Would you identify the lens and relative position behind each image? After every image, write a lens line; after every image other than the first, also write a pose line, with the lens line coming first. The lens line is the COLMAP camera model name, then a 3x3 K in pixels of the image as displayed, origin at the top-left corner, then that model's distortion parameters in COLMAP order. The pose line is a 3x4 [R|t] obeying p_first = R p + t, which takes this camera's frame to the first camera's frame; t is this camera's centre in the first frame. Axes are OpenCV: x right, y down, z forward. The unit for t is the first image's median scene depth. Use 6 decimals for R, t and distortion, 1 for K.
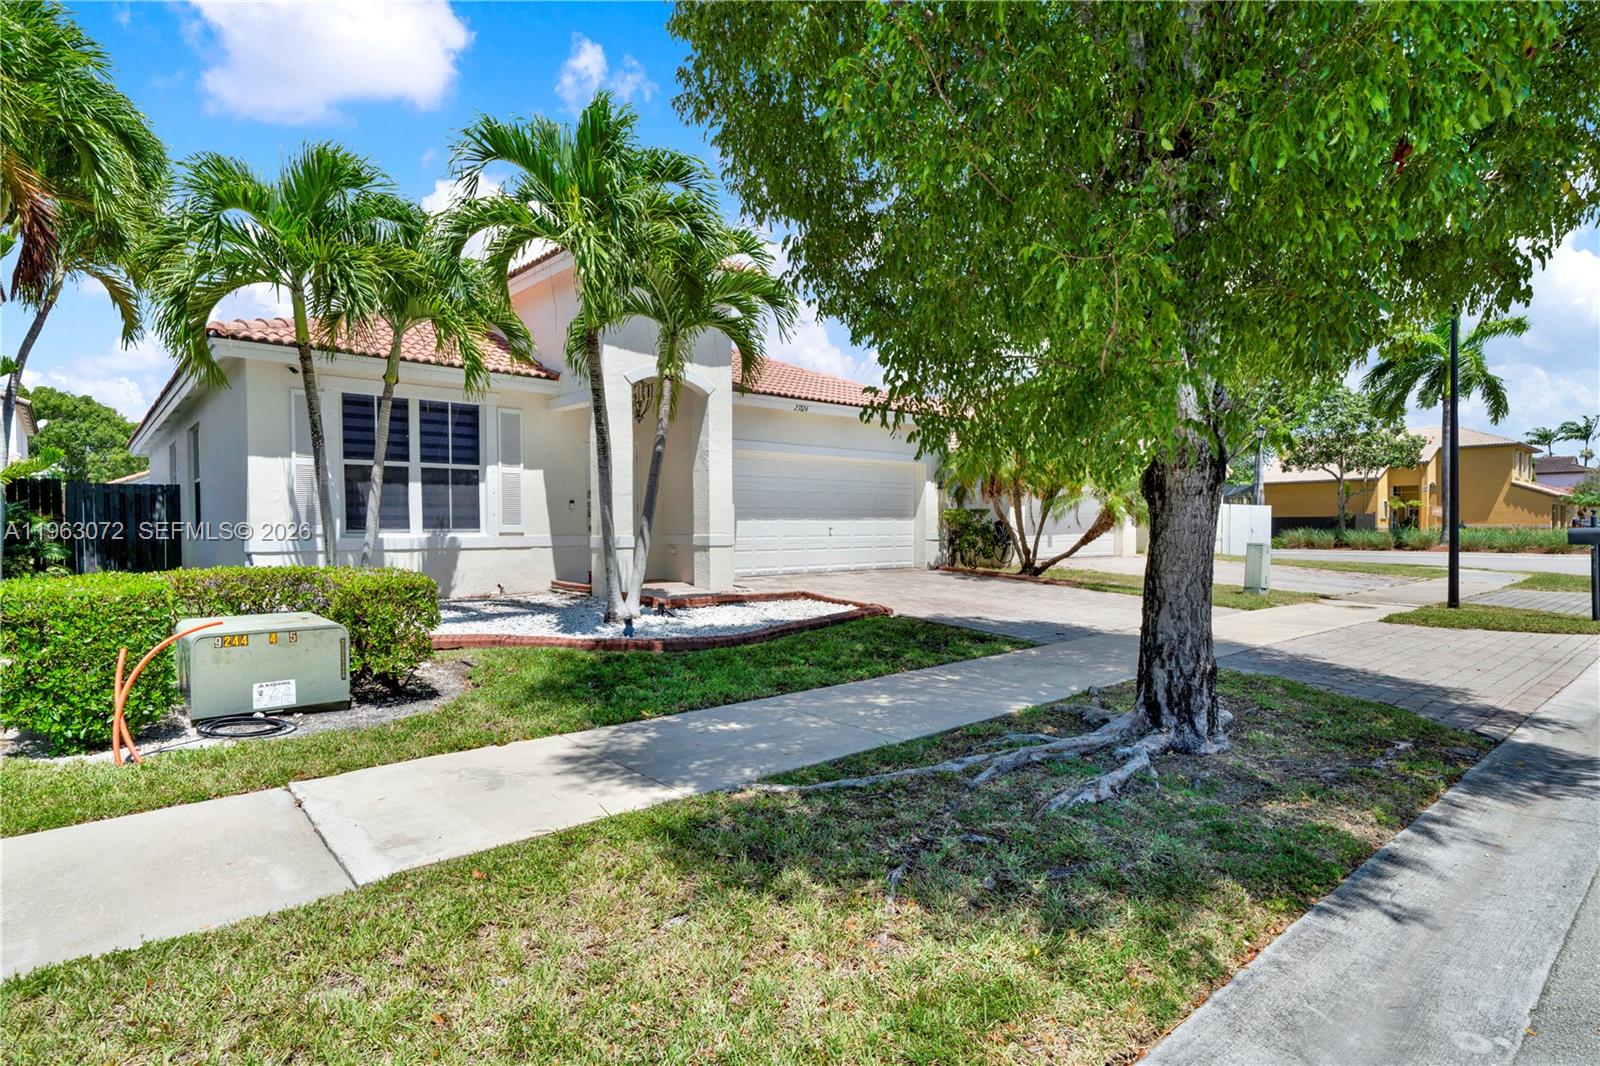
lens RADIAL K [[858.2, 0, 797.0], [0, 858.2, 536.6], [0, 0, 1]] dist [-0.001690, -0.000115]
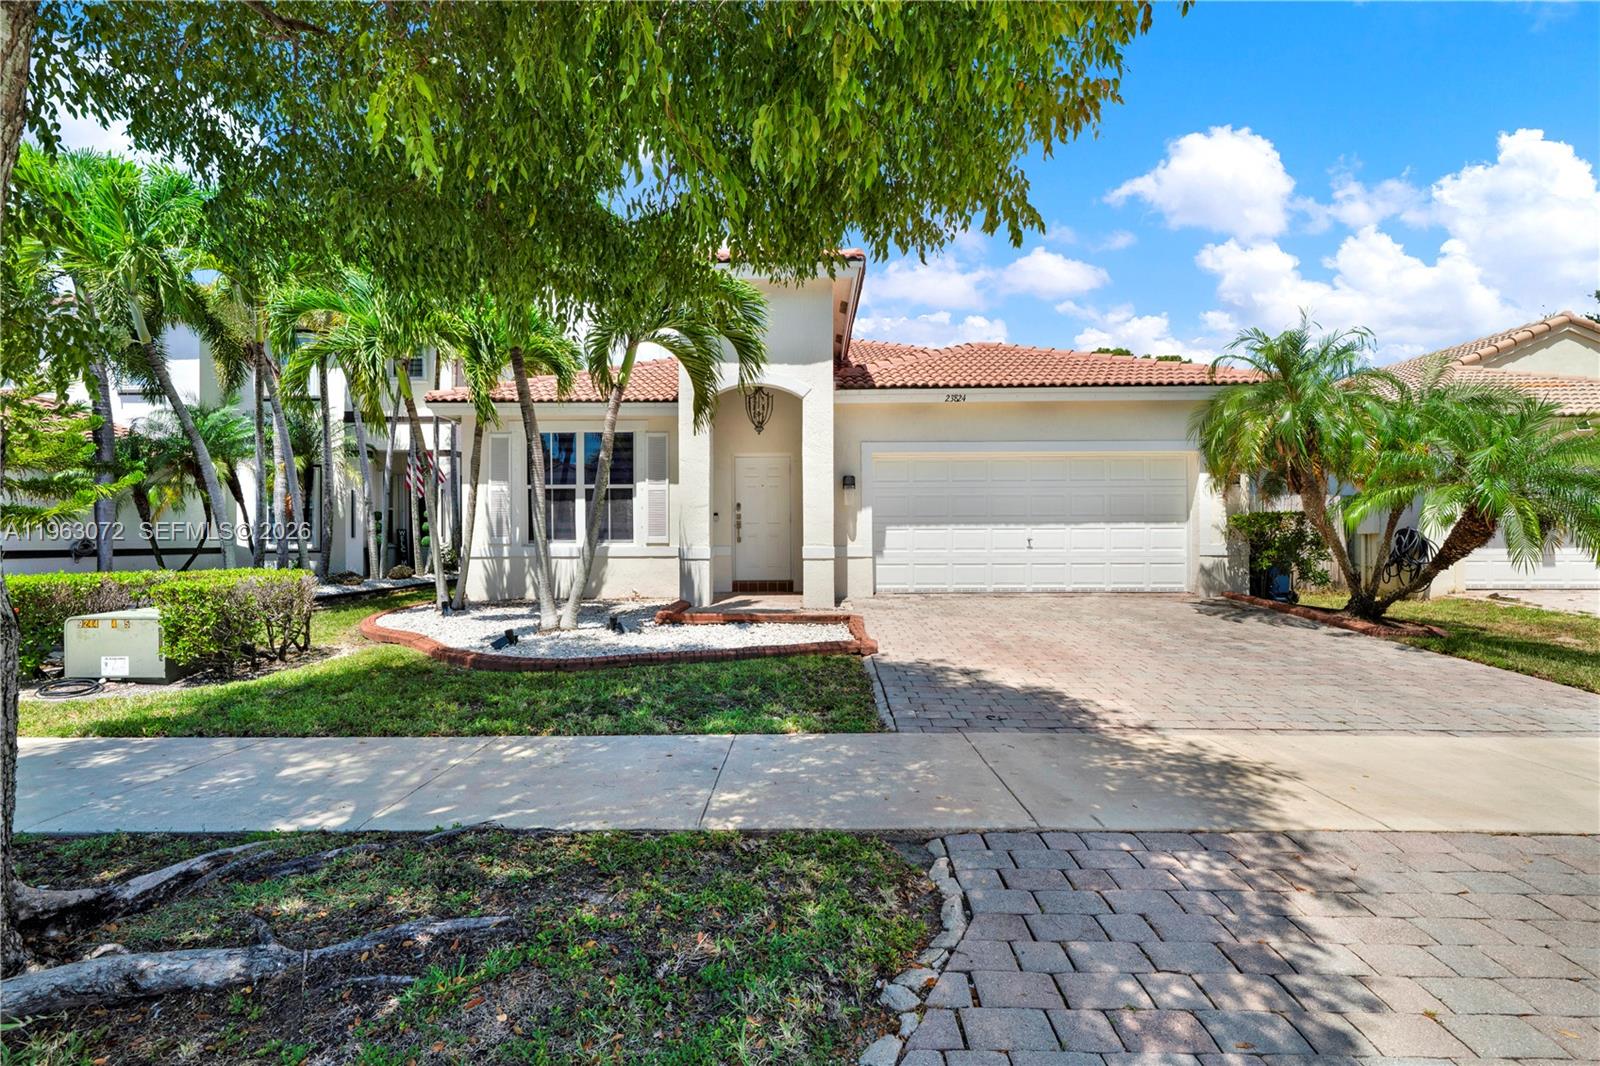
lens RADIAL K [[739.9, 0, 799.7], [0, 739.9, 533.1], [0, 0, 1]] dist [0.008525, 0.000336]
pose [[0.736567, -0.004751, -0.676347, 0.475000], [-0.004334, 0.999922, -0.011744, -0.006978], [0.676350, 0.011582, 0.736489, 0.429070]]
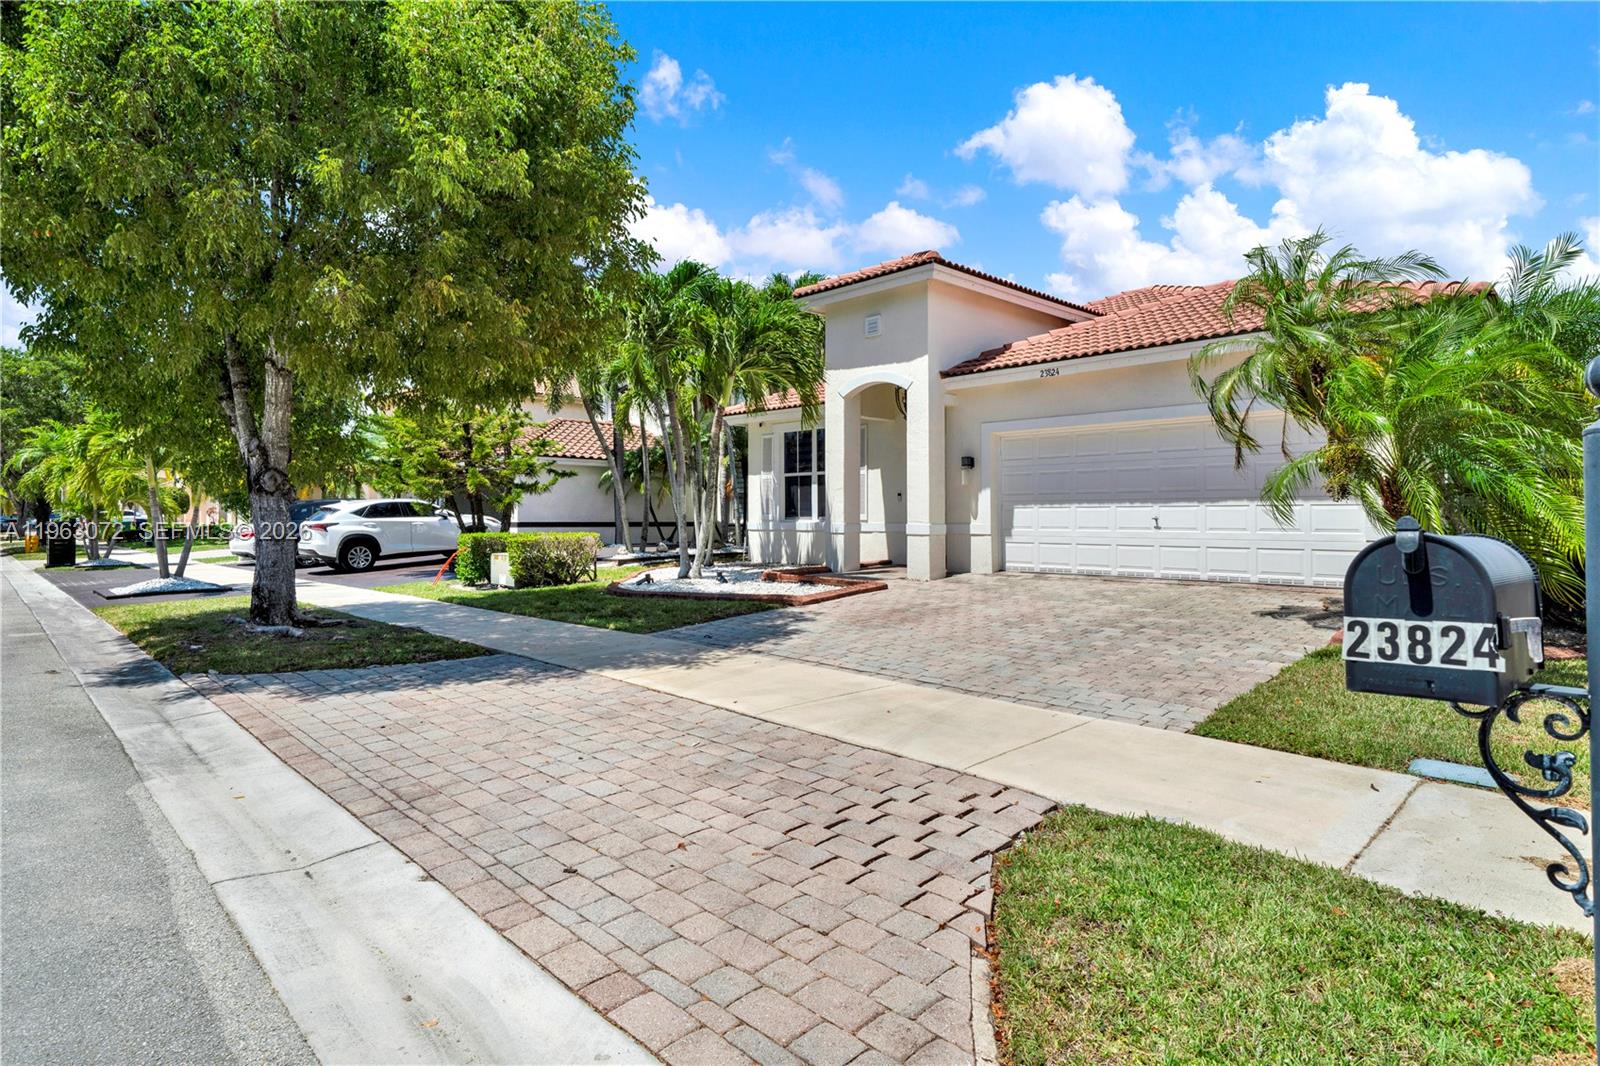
lens RADIAL K [[858.2, 0, 793.7], [0, 858.2, 528.5], [0, 0, 1]] dist [-0.001690, -0.000115]
pose [[0.042982, 0.017887, -0.998916, 1.009201], [-0.008453, 0.999810, 0.017539, -0.014018], [0.999040, 0.007690, 0.043125, 0.875174]]
